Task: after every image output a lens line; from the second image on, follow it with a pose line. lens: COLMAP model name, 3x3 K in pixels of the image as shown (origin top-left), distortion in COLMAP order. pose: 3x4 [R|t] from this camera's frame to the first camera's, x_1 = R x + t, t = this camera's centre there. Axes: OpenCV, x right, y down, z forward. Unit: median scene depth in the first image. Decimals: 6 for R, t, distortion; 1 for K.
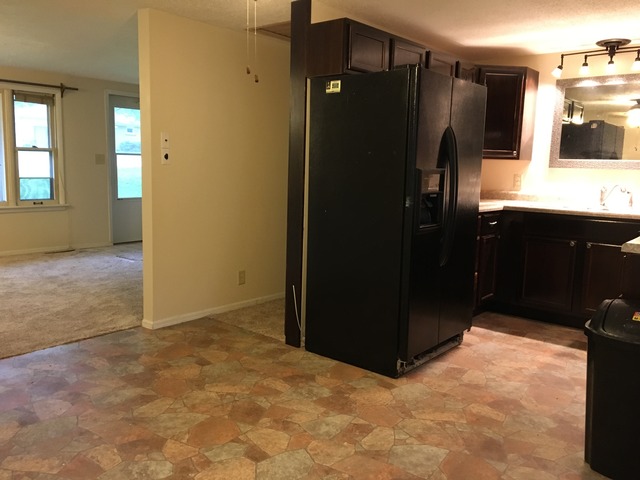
lens RADIAL K [[543.1, 0, 317.6], [0, 543.1, 237.4], [0, 0, 1]] dist [0.073014, -0.078006]
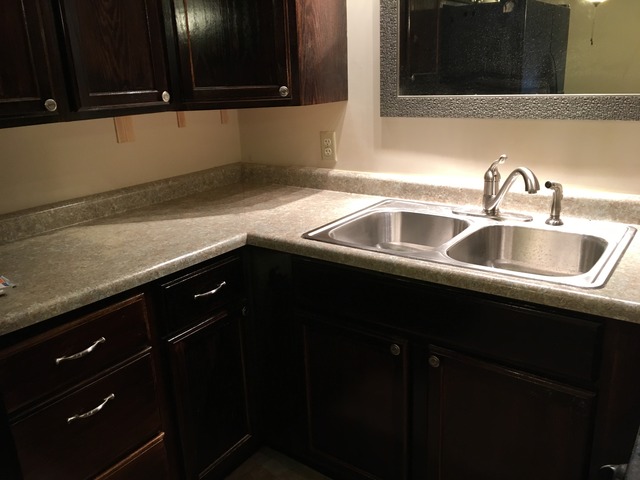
lens RADIAL K [[543.1, 0, 321.0], [0, 543.1, 236.9], [0, 0, 1]] dist [0.073014, -0.078006]
pose [[0.995268, -0.083862, 0.049076, 0.429808], [0.074769, 0.983557, 0.164393, -0.134140], [-0.062056, -0.159946, 0.985173, 0.703369]]
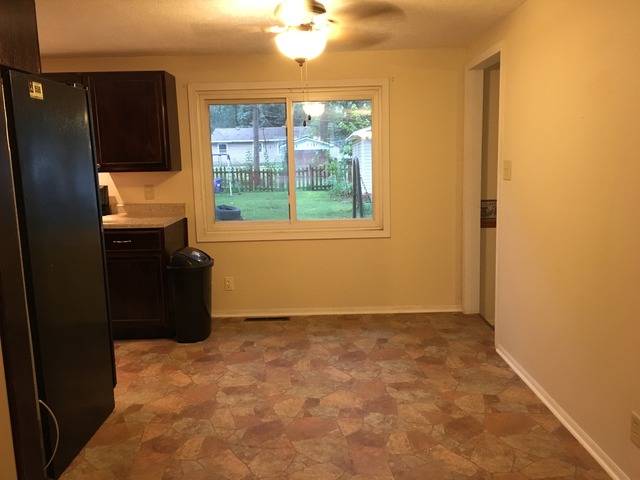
lens RADIAL K [[543.1, 0, 321.5], [0, 543.1, 236.5], [0, 0, 1]] dist [0.073014, -0.078006]
pose [[-0.645759, -0.117445, 0.754455, -0.661284], [0.115358, 0.961751, 0.248452, -0.196254], [-0.754777, 0.247472, -0.607511, 1.031117]]
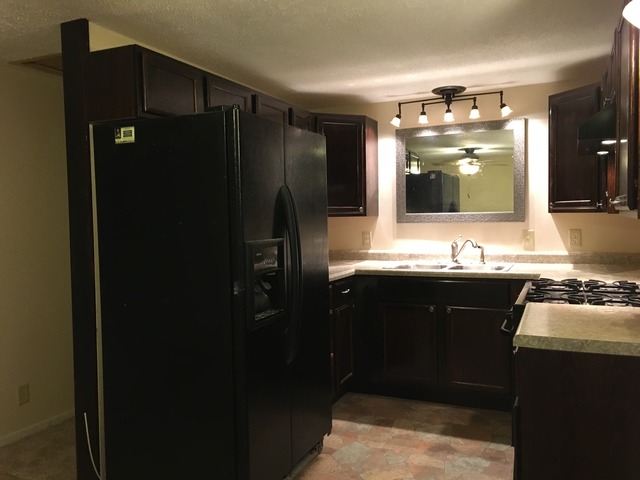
lens RADIAL K [[543.1, 0, 321.0], [0, 543.1, 237.8], [0, 0, 1]] dist [0.073014, -0.078006]
pose [[0.960616, -0.057199, 0.271930, 0.063076], [0.081212, 0.993650, -0.077878, -0.052368], [-0.265748, 0.096894, 0.959161, 0.205467]]
